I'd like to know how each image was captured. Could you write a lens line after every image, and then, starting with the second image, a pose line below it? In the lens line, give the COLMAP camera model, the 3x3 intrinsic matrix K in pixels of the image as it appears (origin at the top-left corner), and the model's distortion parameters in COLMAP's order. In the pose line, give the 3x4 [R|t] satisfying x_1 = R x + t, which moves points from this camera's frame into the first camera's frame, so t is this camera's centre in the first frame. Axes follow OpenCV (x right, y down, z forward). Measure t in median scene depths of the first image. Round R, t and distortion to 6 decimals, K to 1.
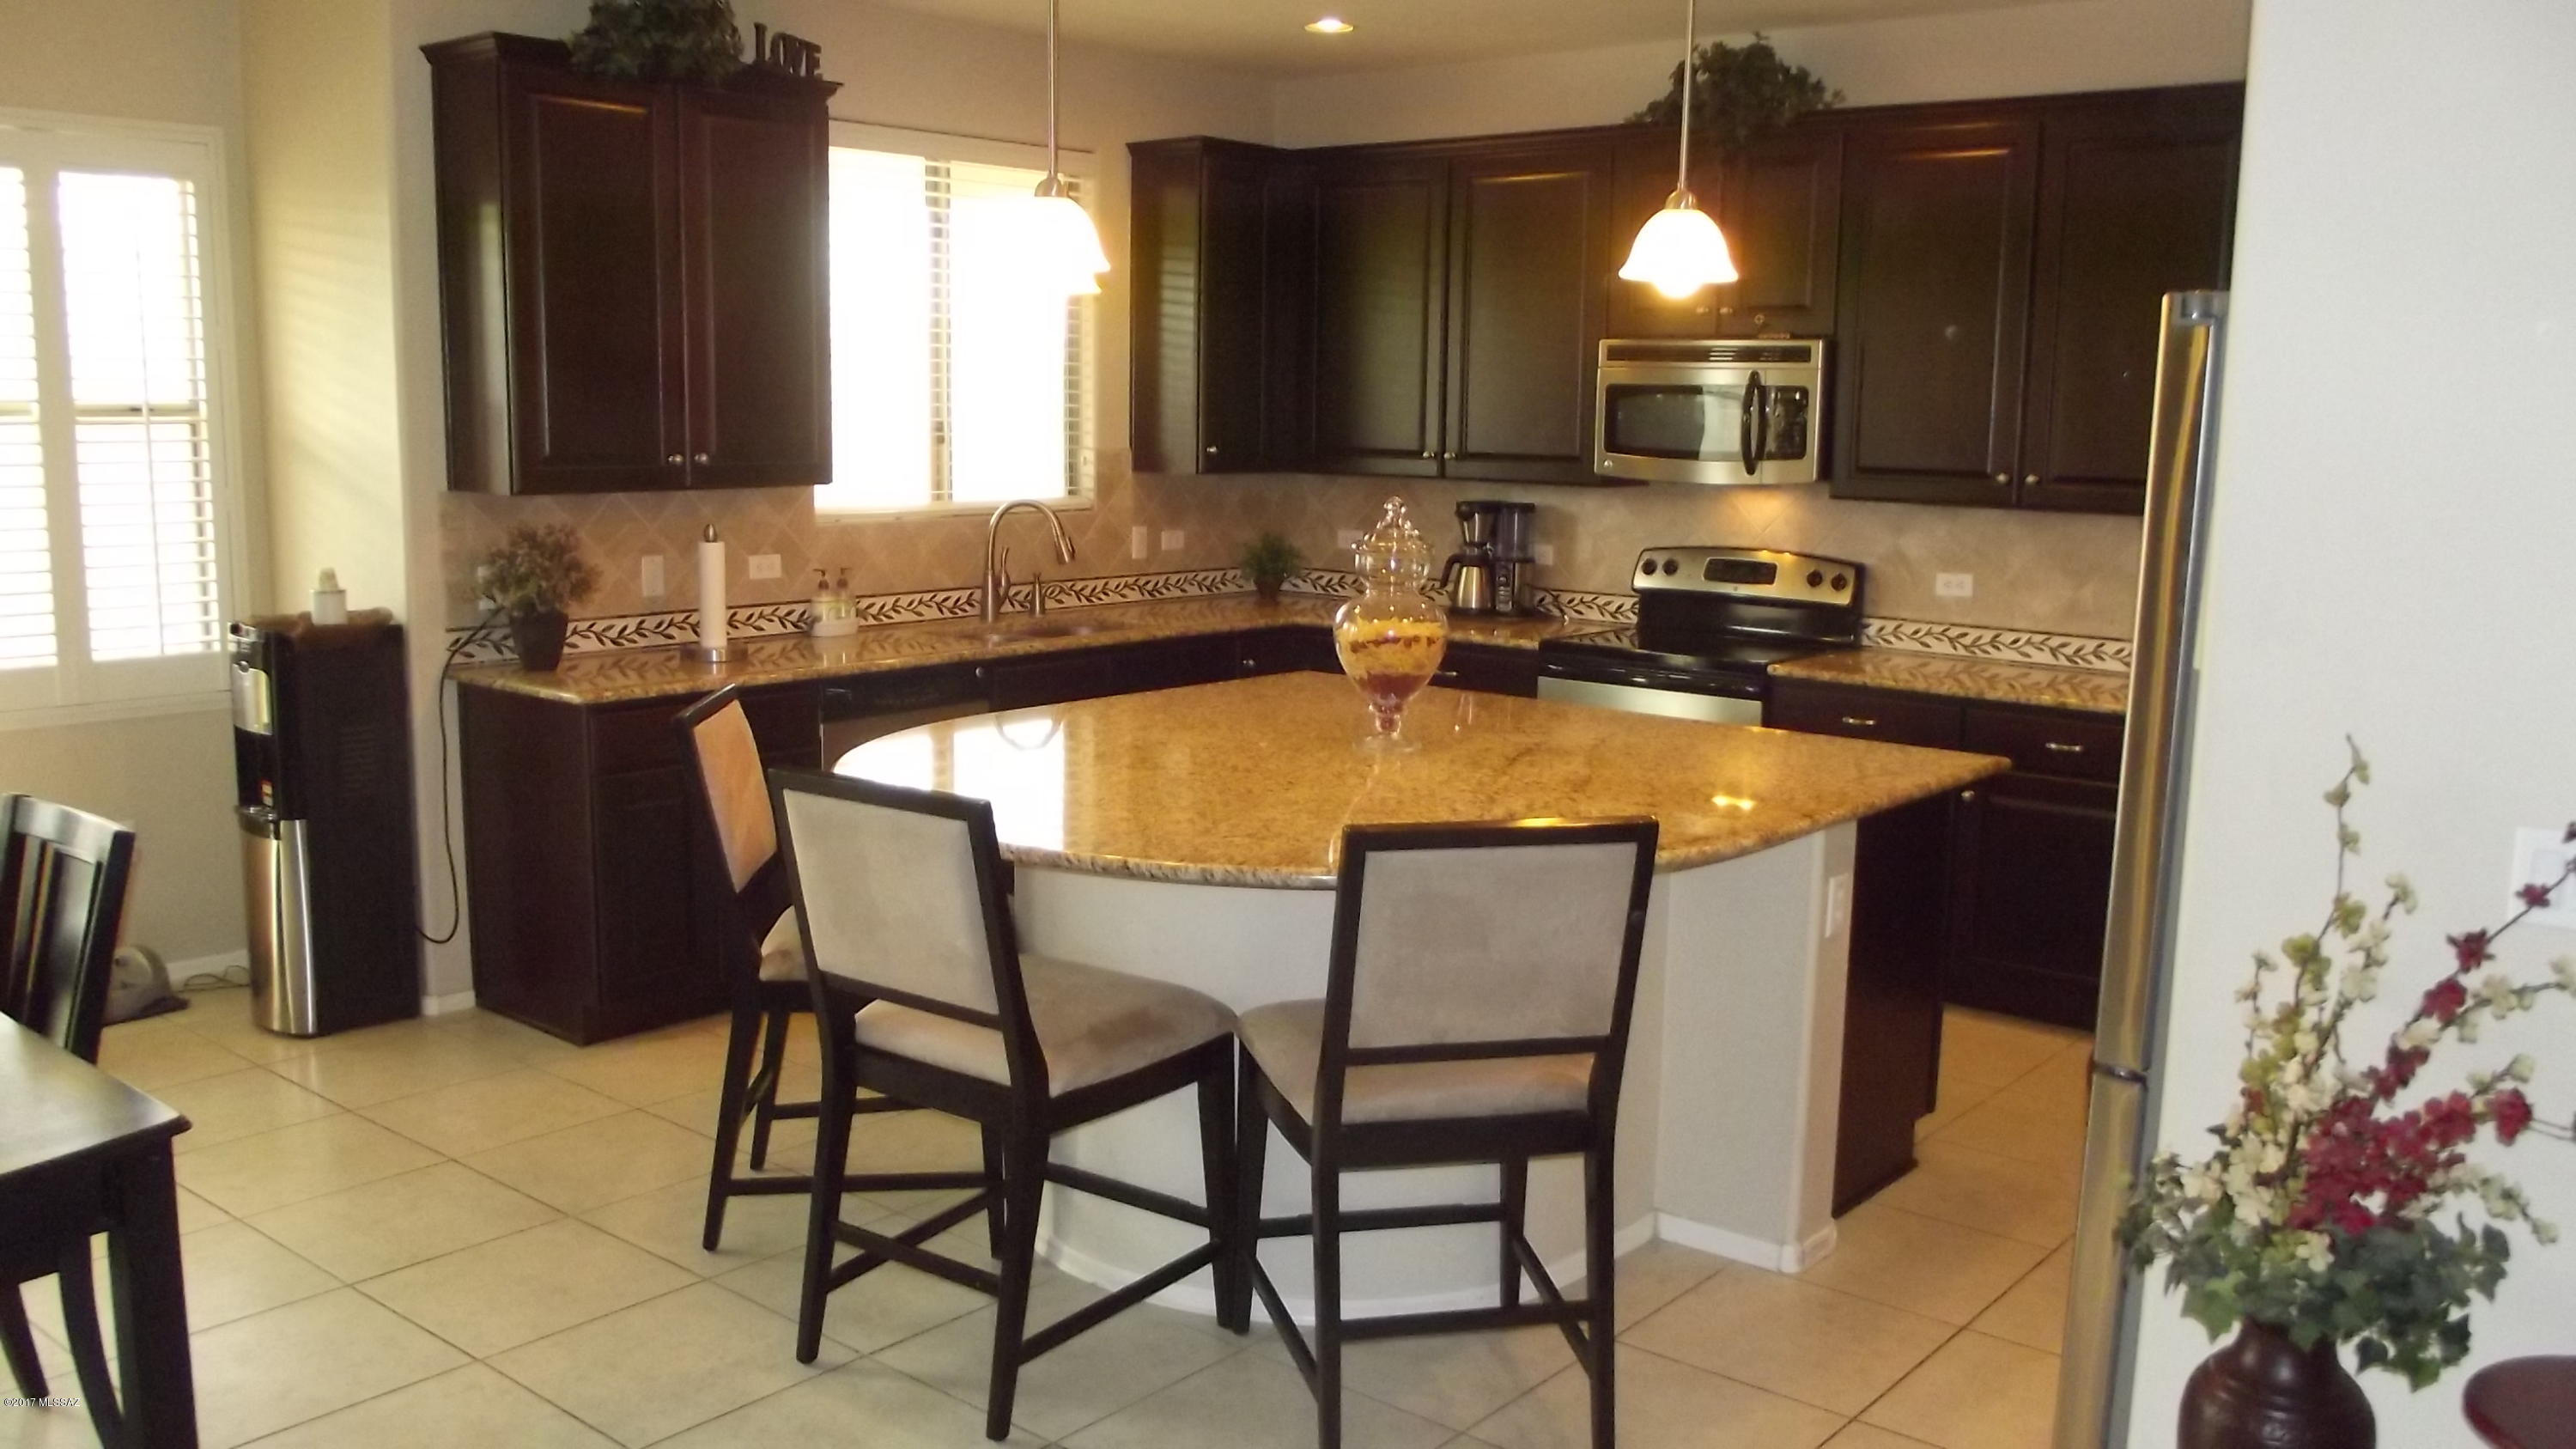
lens RADIAL K [[2109.4, 0, 1288.0], [0, 2109.4, 724.5], [0, 0, 1]] dist [-0.053812, 0.010551]
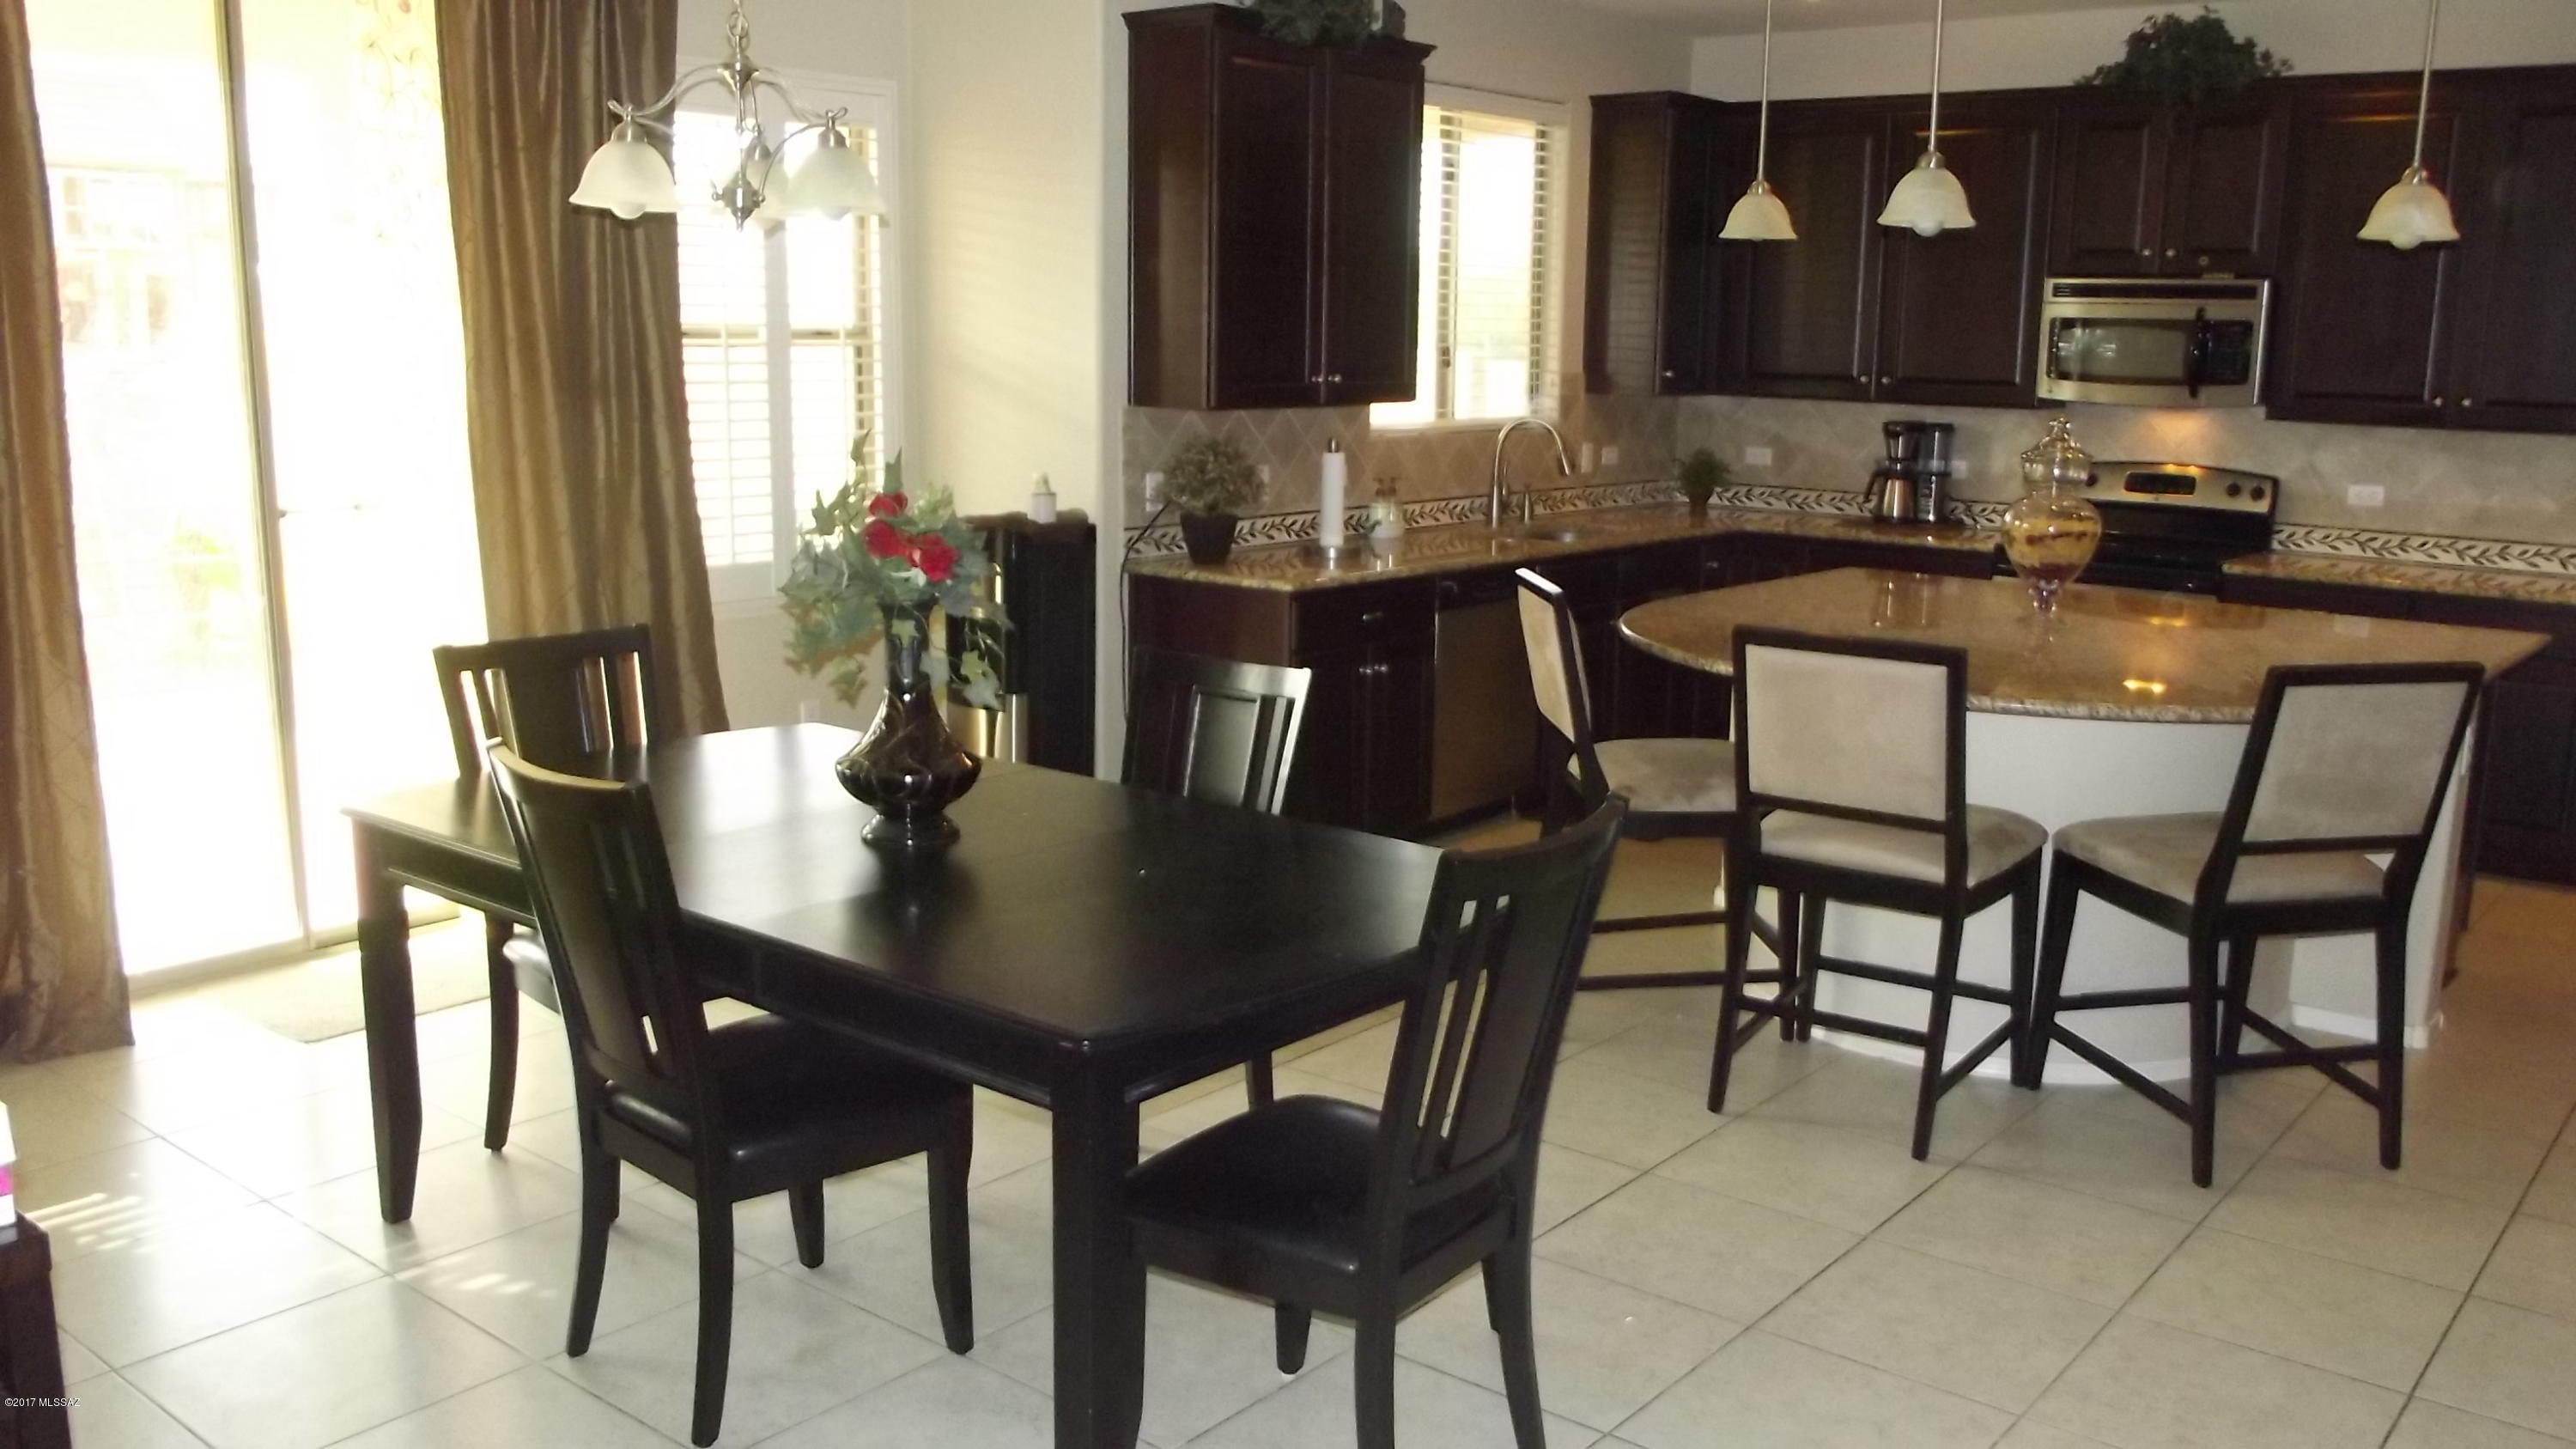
lens RADIAL K [[2109.4, 0, 1288.0], [0, 2109.4, 724.5], [0, 0, 1]] dist [-0.053812, 0.010551]
pose [[0.999947, -0.001086, 0.010214, -0.287286], [0.000726, 0.999381, 0.035167, 0.018372], [-0.010246, -0.035158, 0.999329, -0.133740]]
